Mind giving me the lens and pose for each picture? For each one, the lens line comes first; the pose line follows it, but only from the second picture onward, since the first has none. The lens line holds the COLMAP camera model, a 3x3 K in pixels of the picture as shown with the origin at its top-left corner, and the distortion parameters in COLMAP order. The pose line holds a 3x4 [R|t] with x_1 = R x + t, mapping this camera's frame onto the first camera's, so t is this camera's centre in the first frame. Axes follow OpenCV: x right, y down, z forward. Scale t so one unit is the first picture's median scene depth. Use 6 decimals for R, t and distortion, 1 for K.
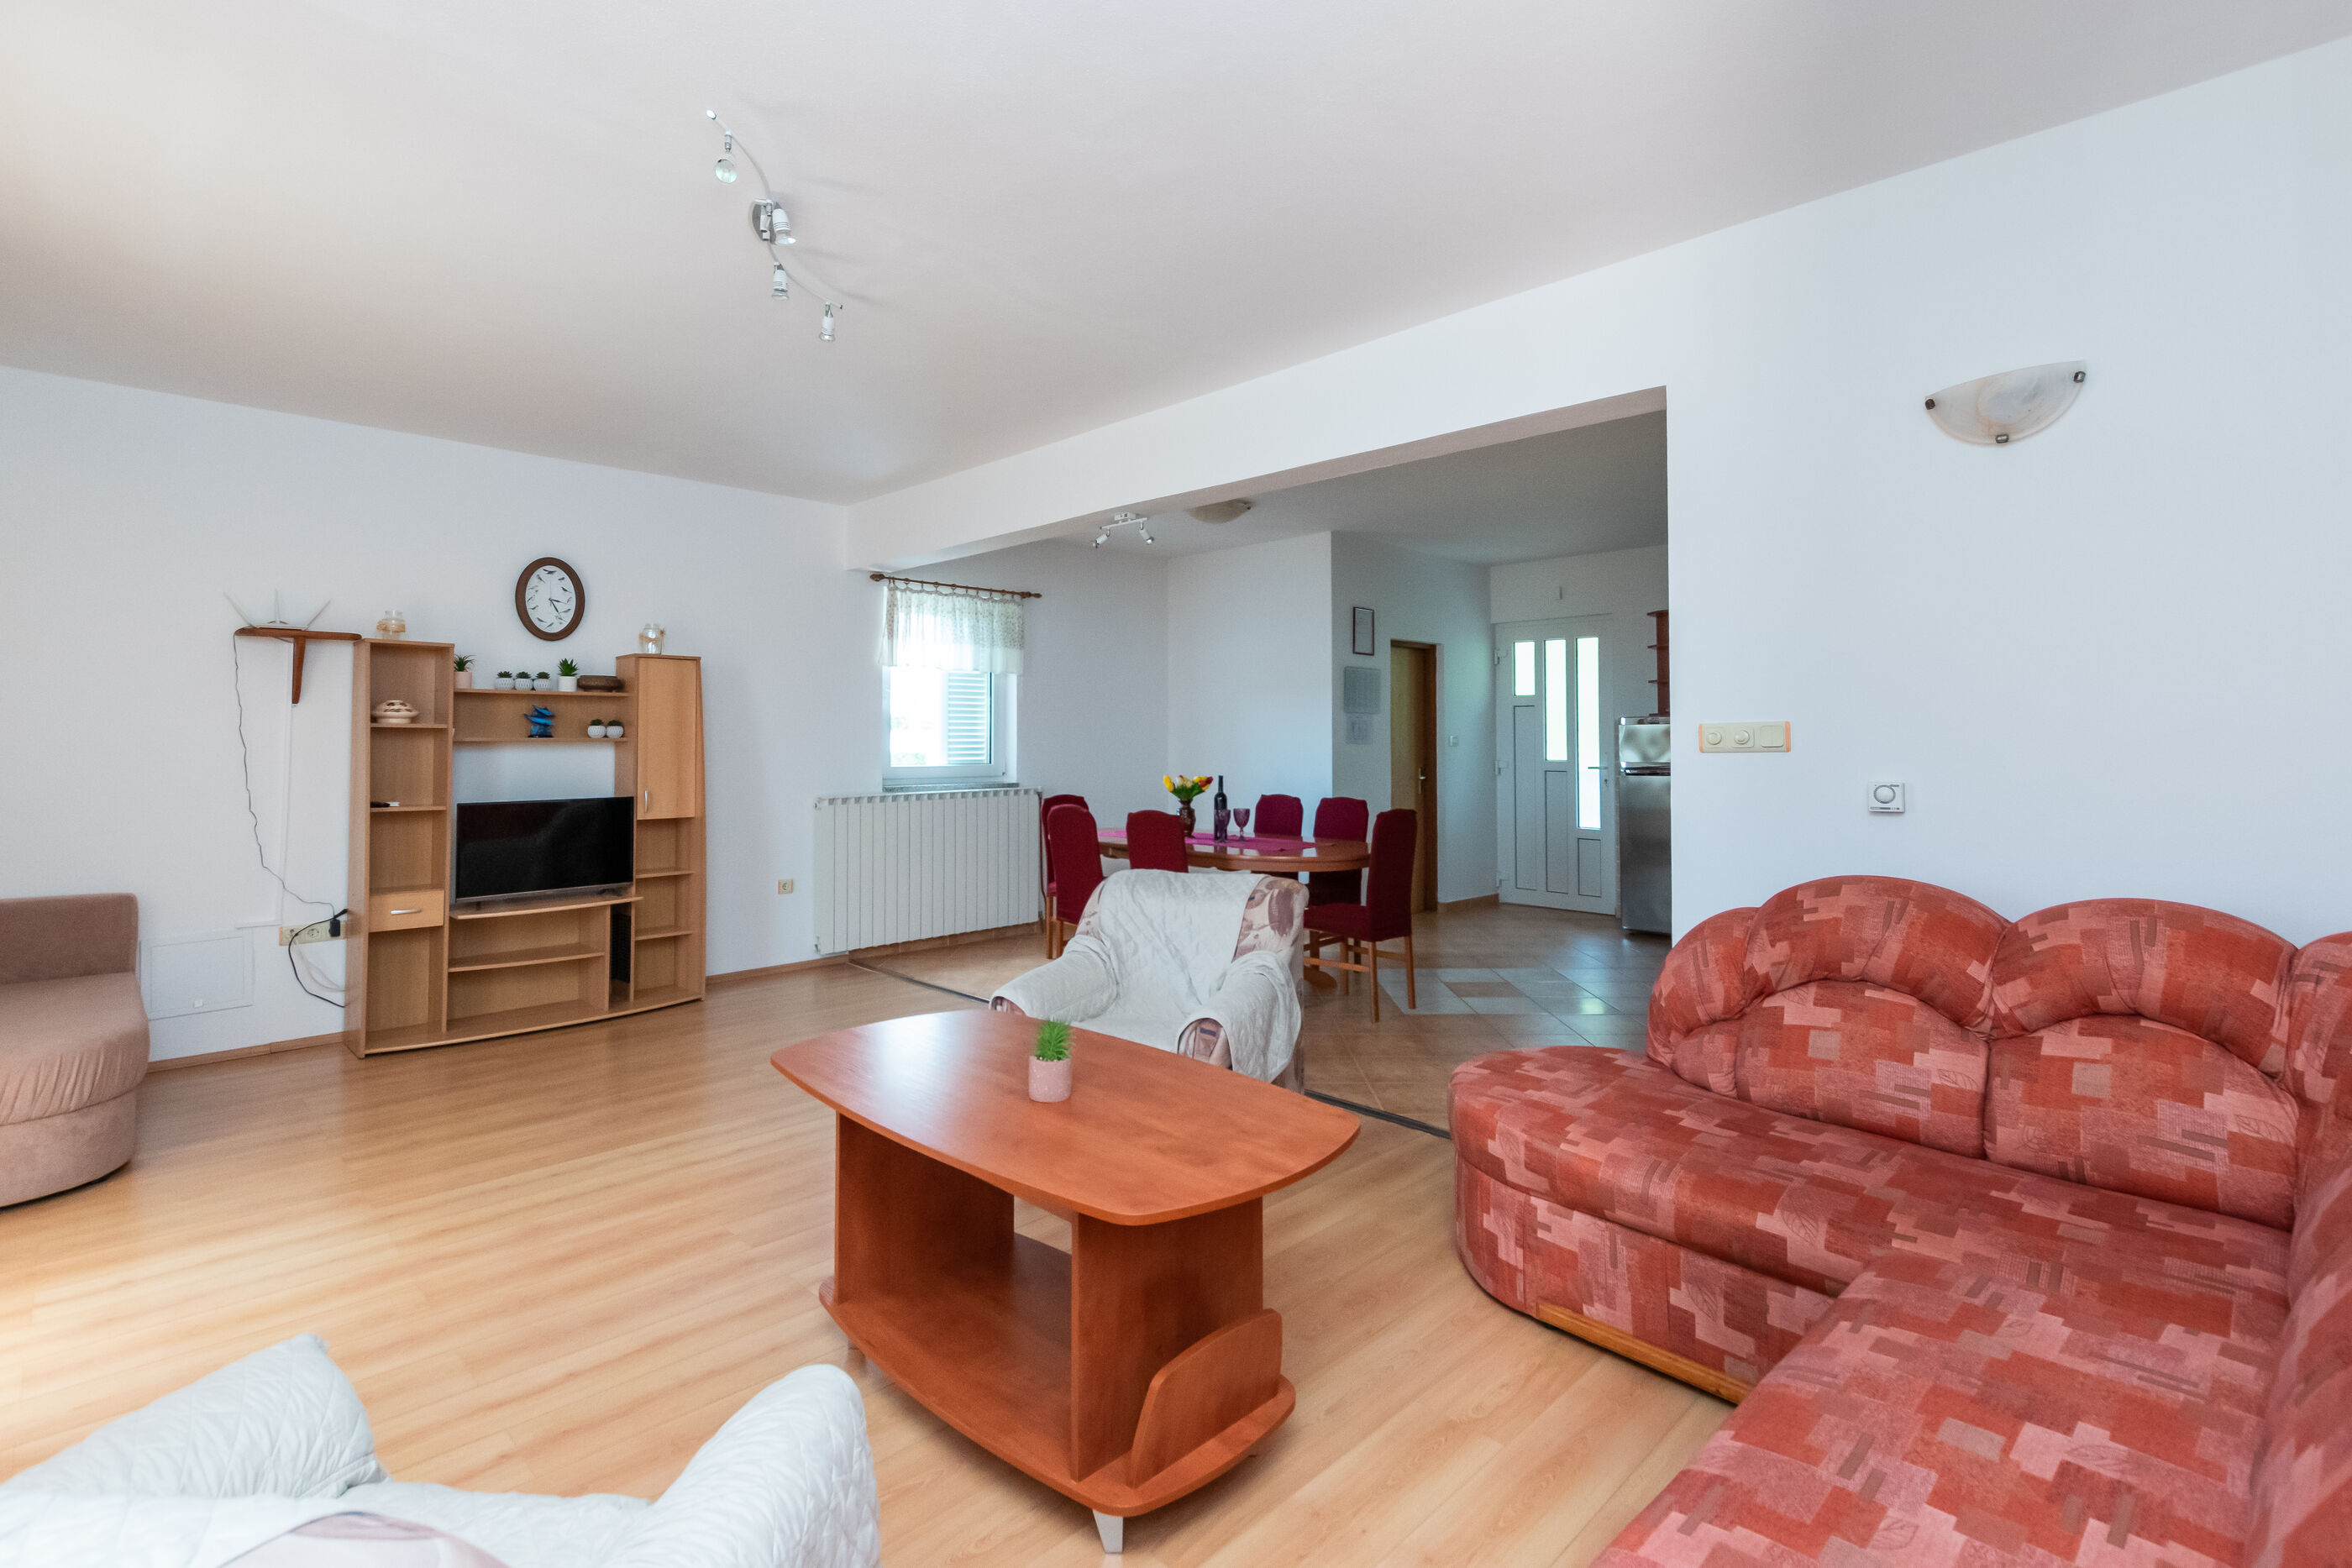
lens RADIAL K [[1093.1, 0, 1176.5], [0, 1093.1, 720.9], [0, 0, 1]] dist [-0.000555, -0.000288]
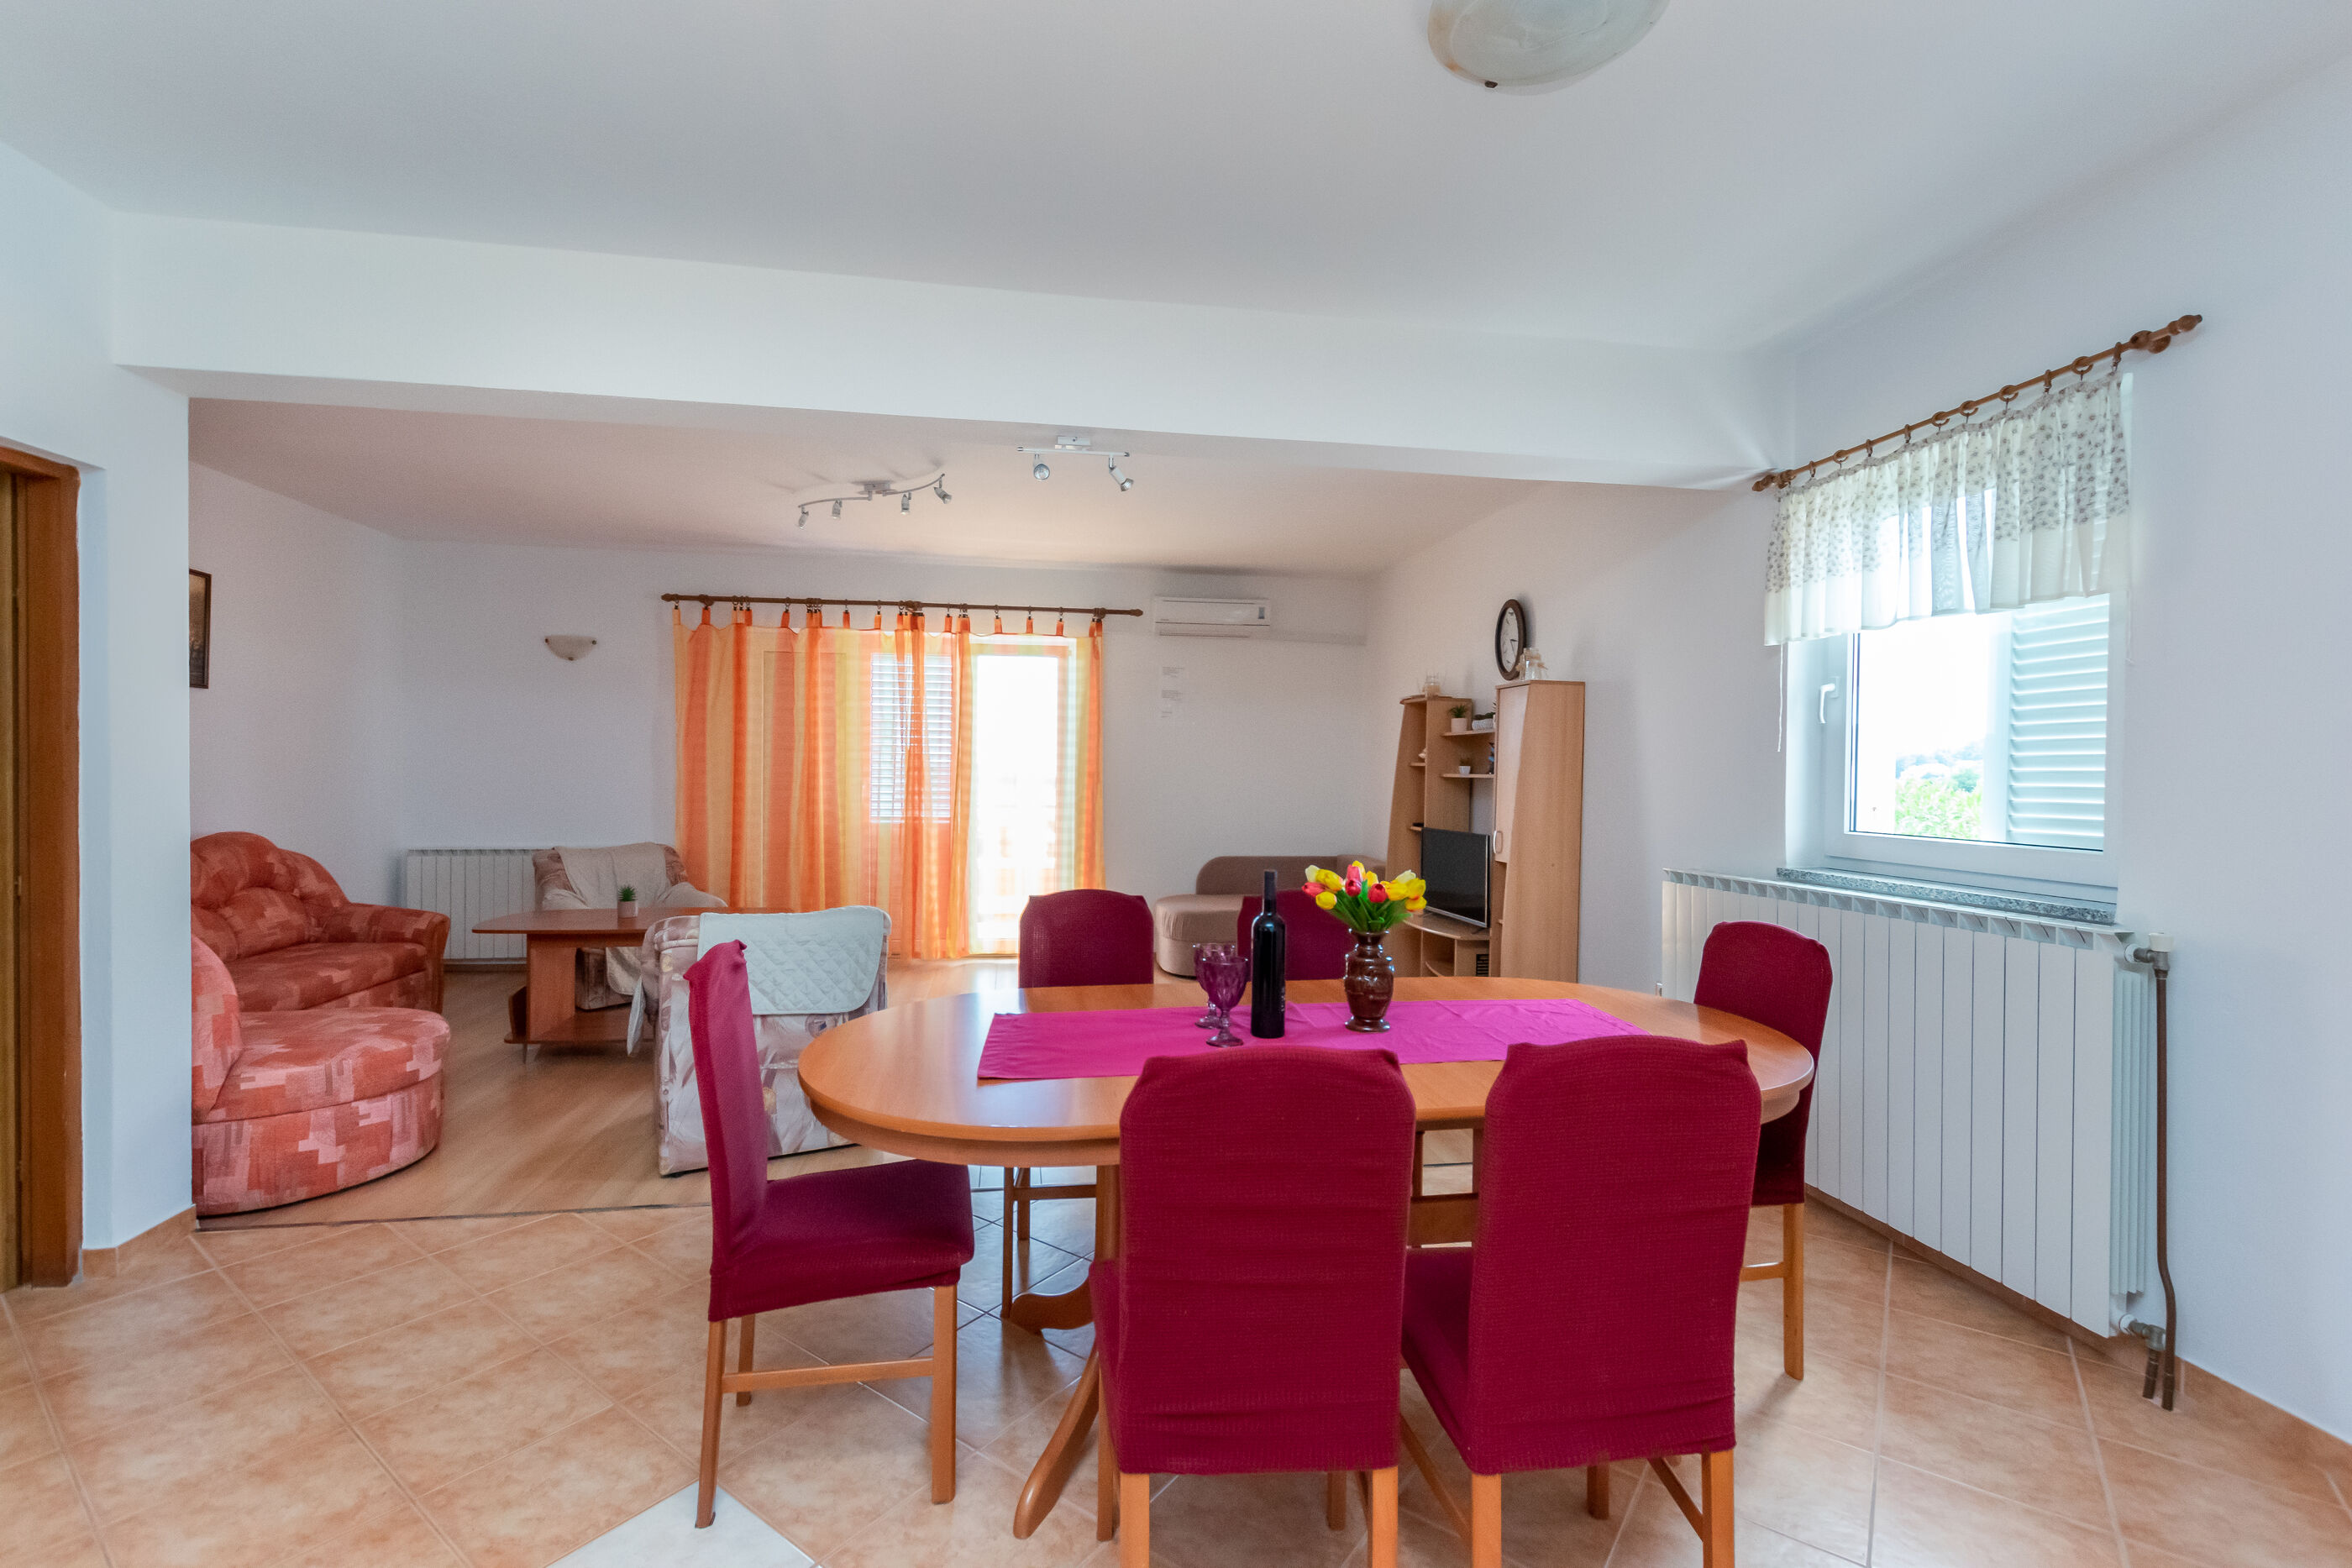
lens RADIAL K [[1025.9, 0, 1183.8], [0, 1025.9, 782.6], [0, 0, 1]] dist [0.015220, -0.004573]
pose [[-0.589406, 0.004583, -0.807824, 0.386666], [0.004828, 0.999986, 0.002150, 0.019466], [0.807823, -0.002632, -0.589420, 1.302987]]
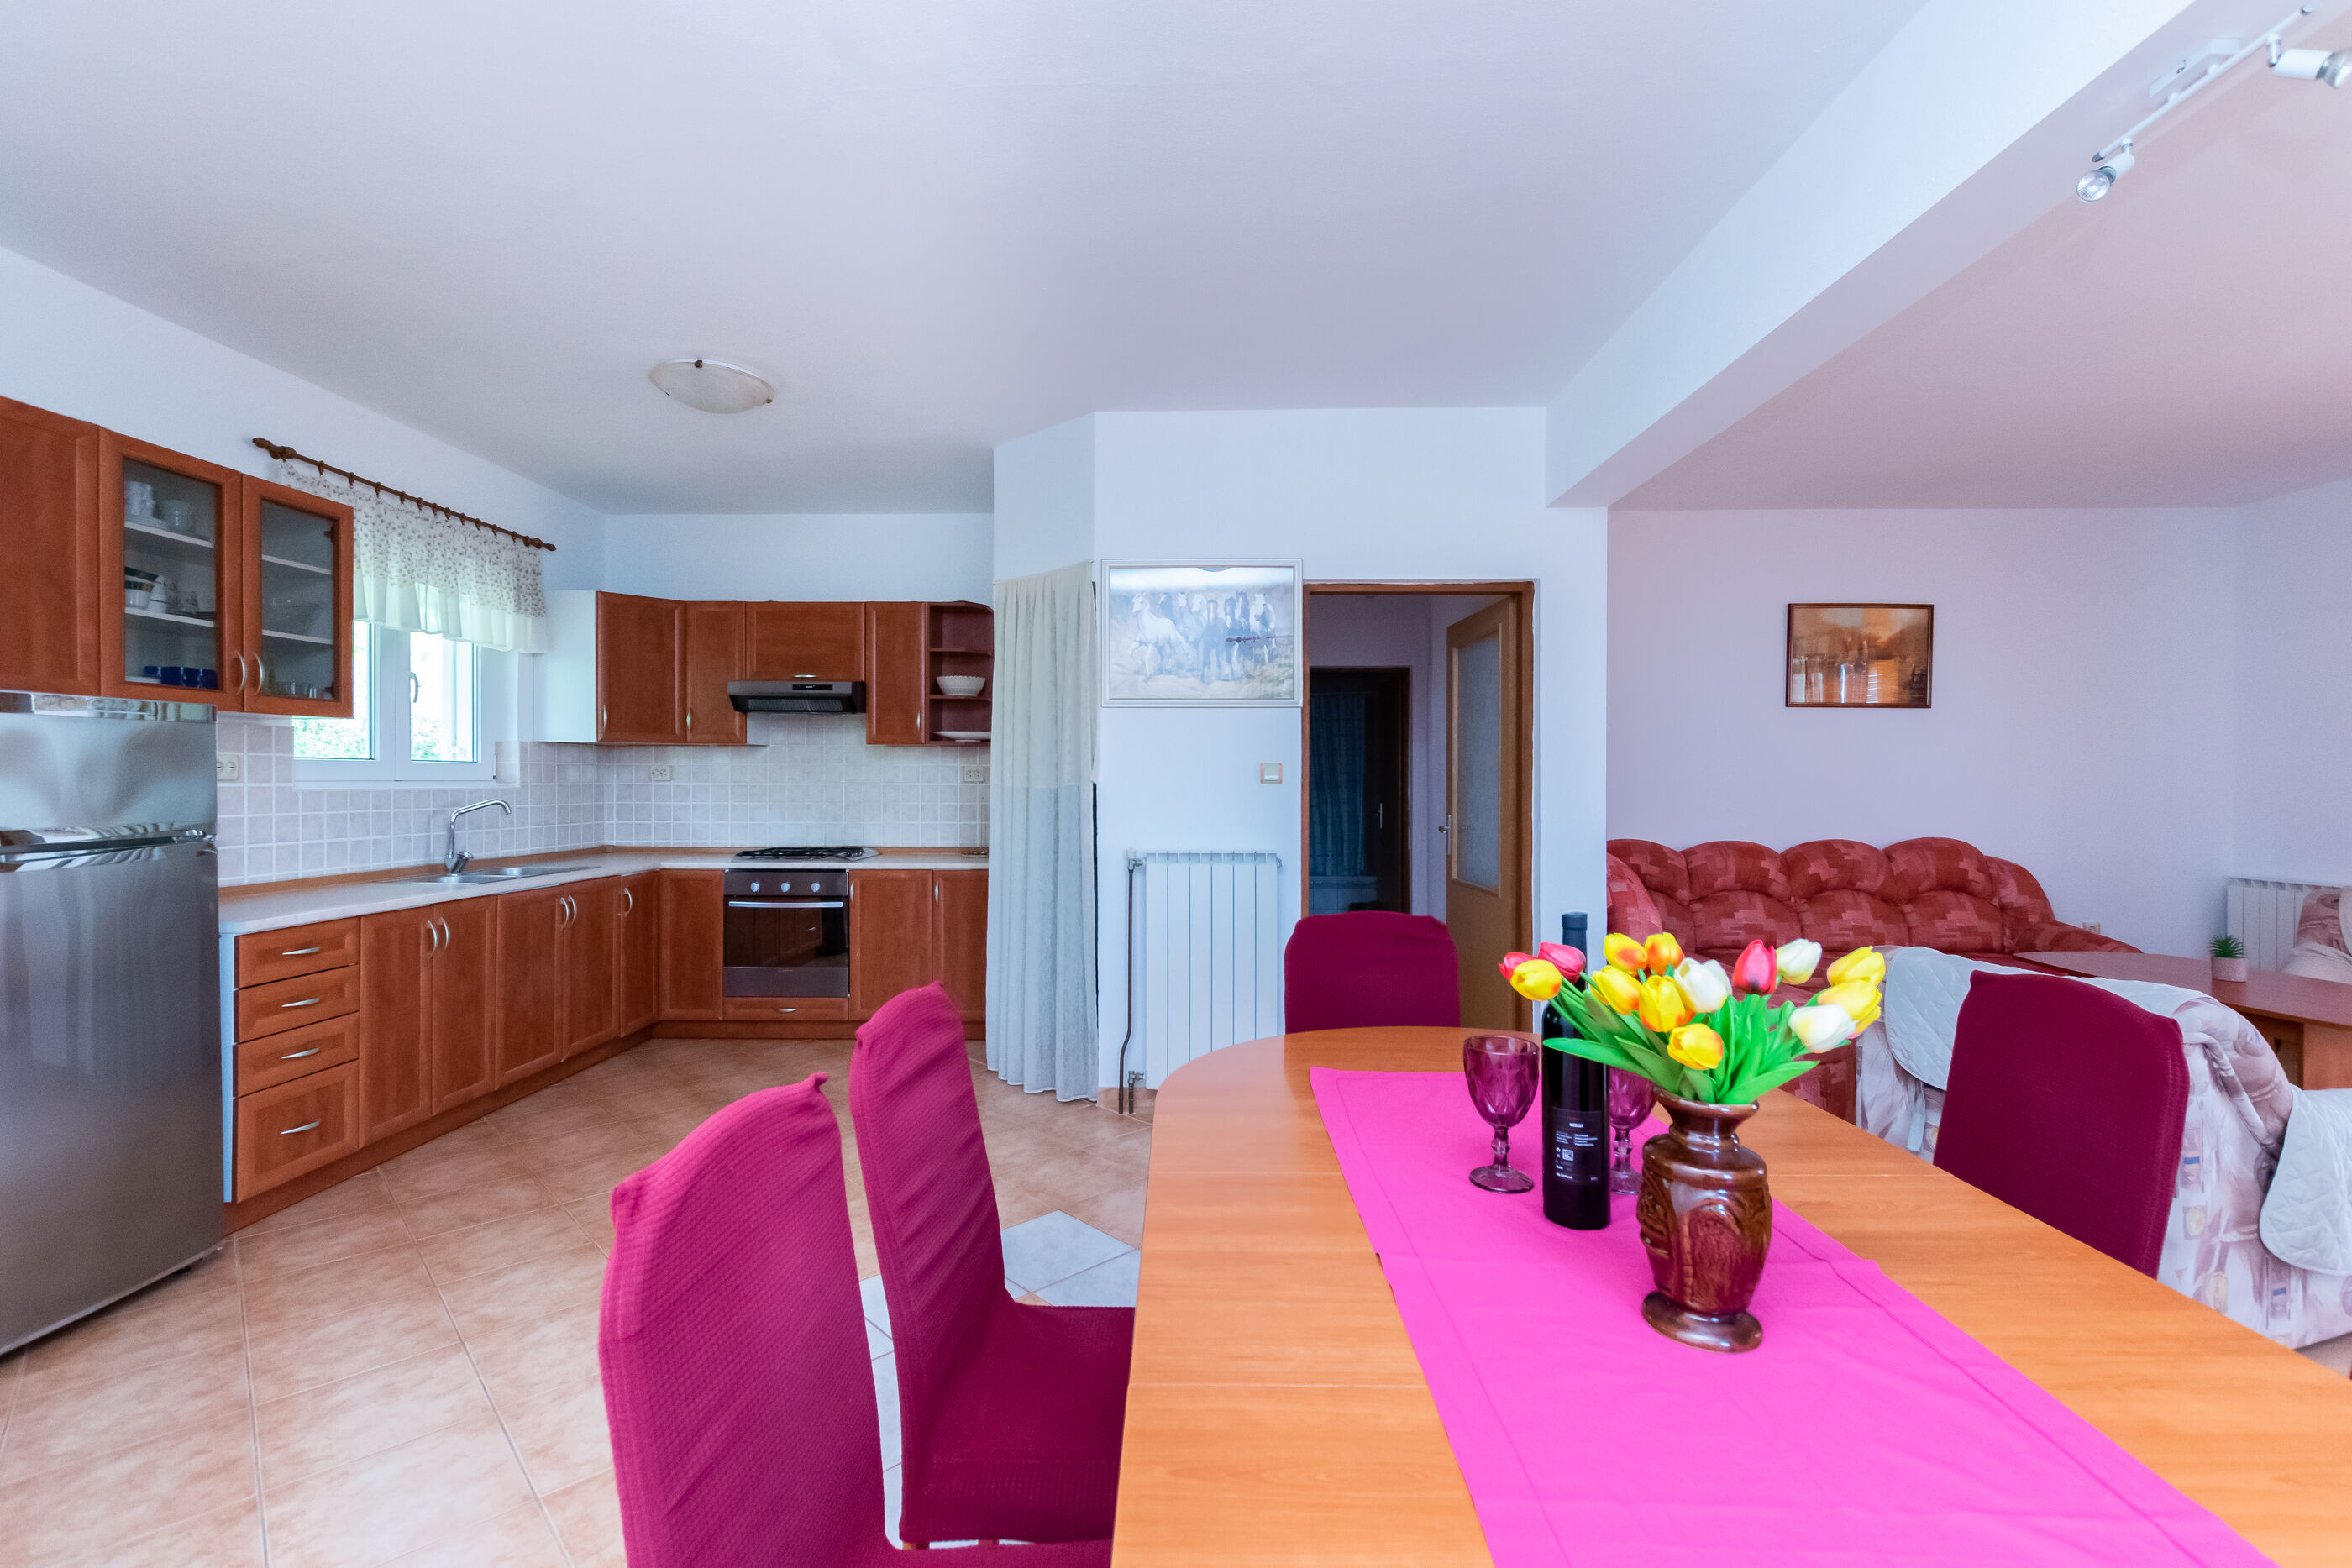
lens RADIAL K [[1025.9, 0, 1183.8], [0, 1025.9, 782.6], [0, 0, 1]] dist [0.015220, -0.004573]
pose [[-0.697822, 0.000785, 0.716271, -0.055222], [-0.013506, 0.999807, -0.014254, 0.031722], [-0.716144, -0.019621, -0.697677, 1.294477]]
